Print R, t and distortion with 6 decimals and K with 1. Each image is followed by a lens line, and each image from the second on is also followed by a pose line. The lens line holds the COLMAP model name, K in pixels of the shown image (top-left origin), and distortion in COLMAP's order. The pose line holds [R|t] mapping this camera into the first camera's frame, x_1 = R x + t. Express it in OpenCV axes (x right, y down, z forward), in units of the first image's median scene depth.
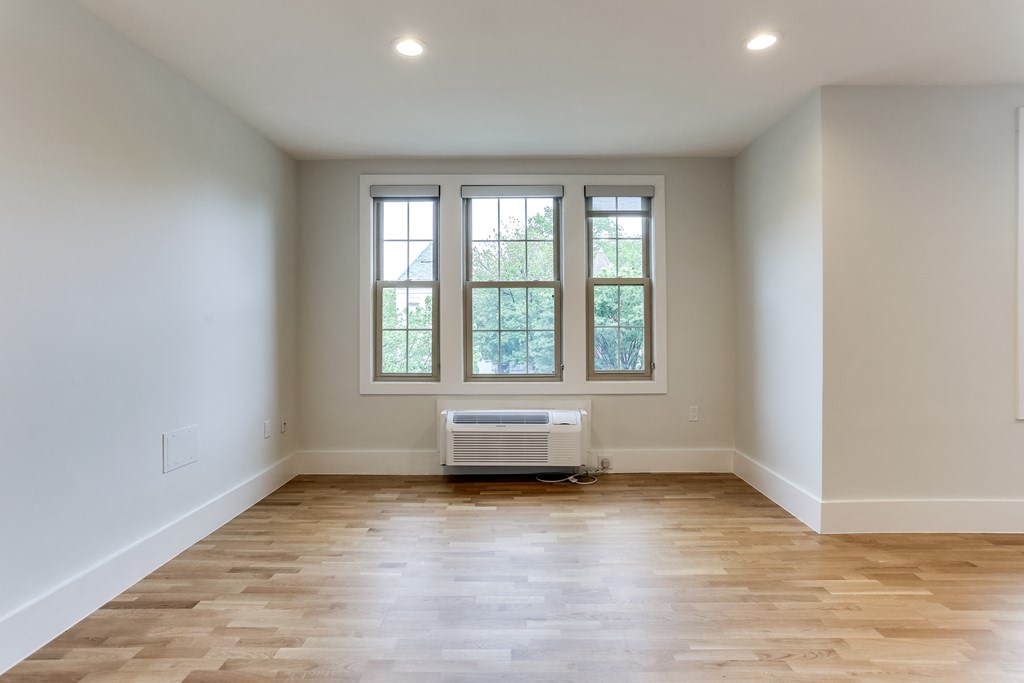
lens RADIAL K [[500.6, 0, 499.8], [0, 500.6, 324.9], [0, 0, 1]] dist [-0.036797, 0.016558]
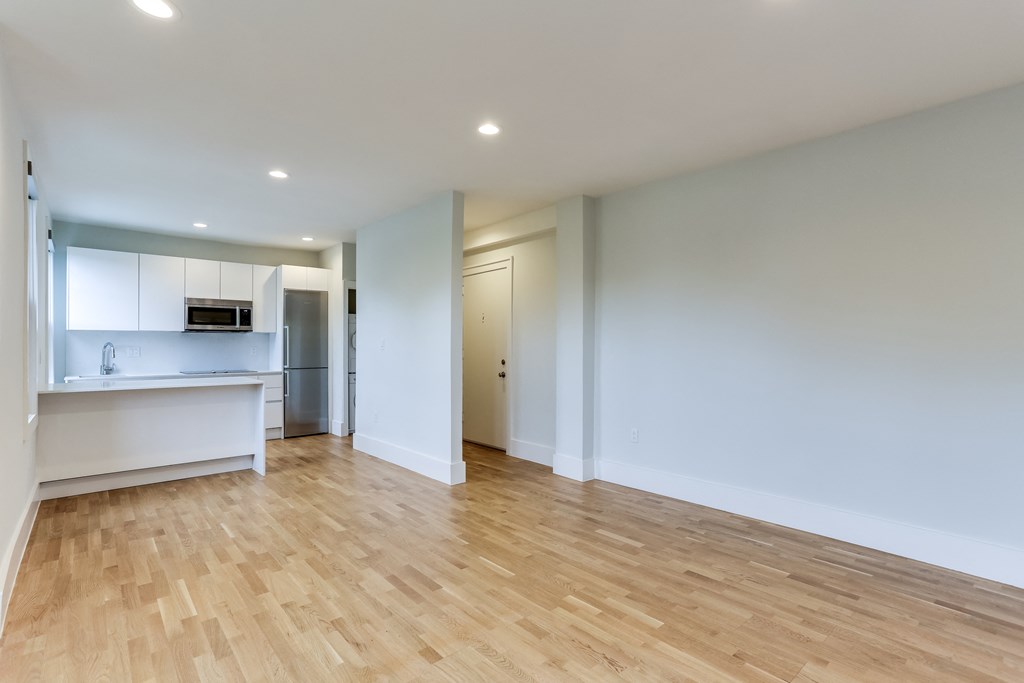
lens RADIAL K [[492.4, 0, 511.1], [0, 492.4, 346.6], [0, 0, 1]] dist [-0.000796, 0.005177]
pose [[-0.671468, 0.010482, 0.740960, -0.283626], [0.009973, 0.999937, -0.005108, 0.007768], [-0.740967, 0.003960, -0.671530, 0.672729]]
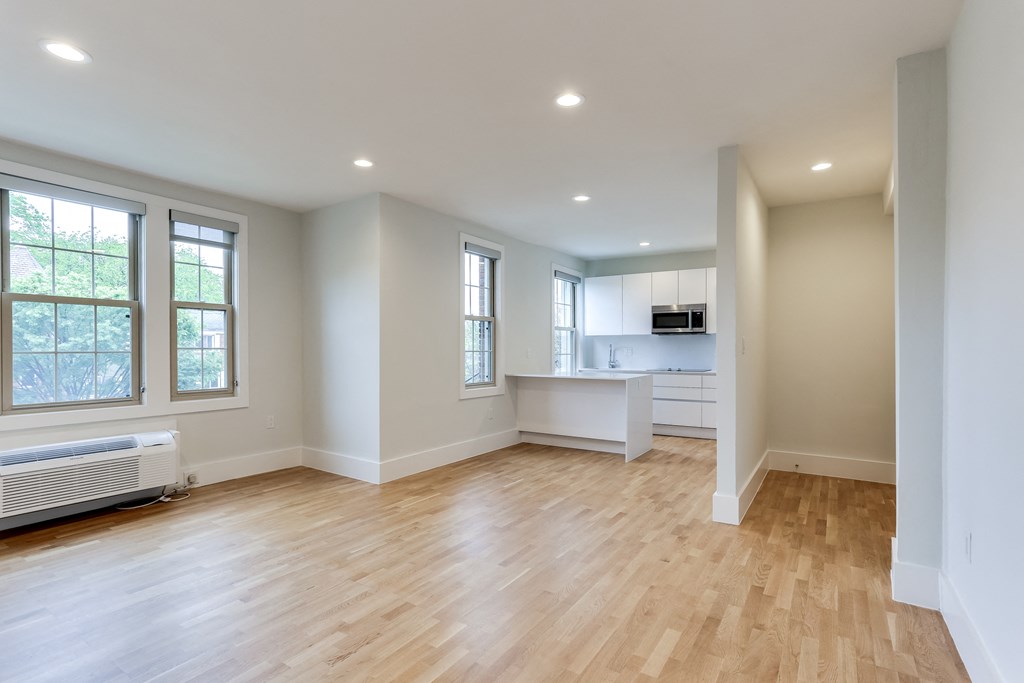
lens RADIAL K [[500.6, 0, 505.8], [0, 500.6, 354.8], [0, 0, 1]] dist [-0.036797, 0.016558]
pose [[0.539645, -0.001111, 0.841892, -0.312805], [-0.001080, 0.999997, 0.002012, 0.014229], [-0.841892, -0.001995, 0.539642, -0.117064]]
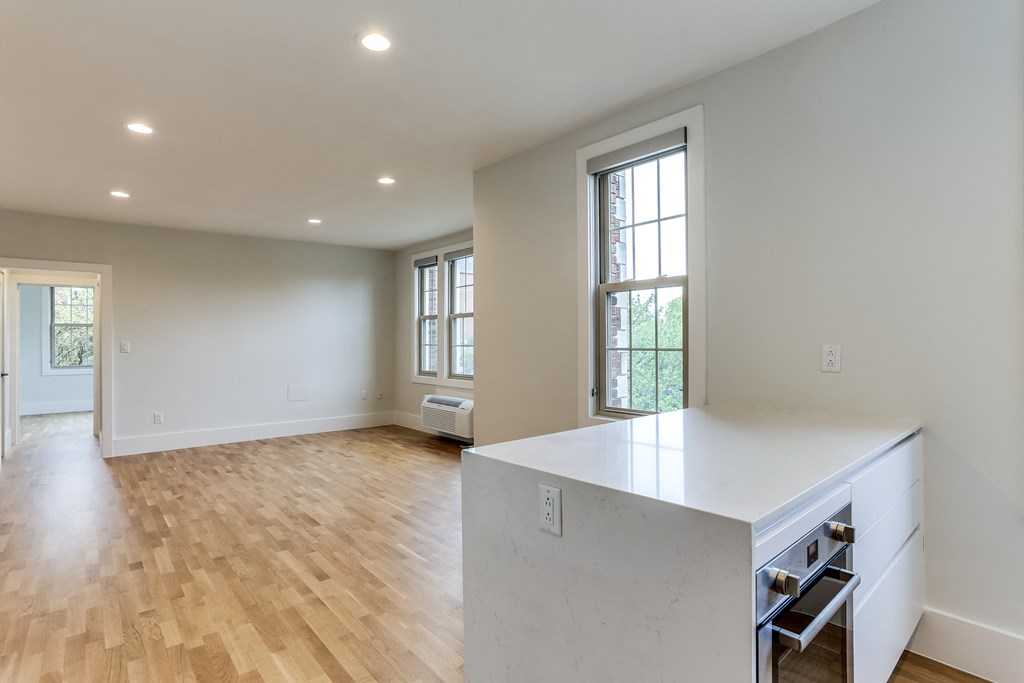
lens RADIAL K [[500.6, 0, 505.9], [0, 500.6, 337.4], [0, 0, 1]] dist [-0.036797, 0.016558]
pose [[0.666799, -0.004055, -0.745227, 1.275922], [-0.003201, 0.999960, -0.008305, -0.002315], [0.745231, 0.007923, 0.666759, 0.091613]]
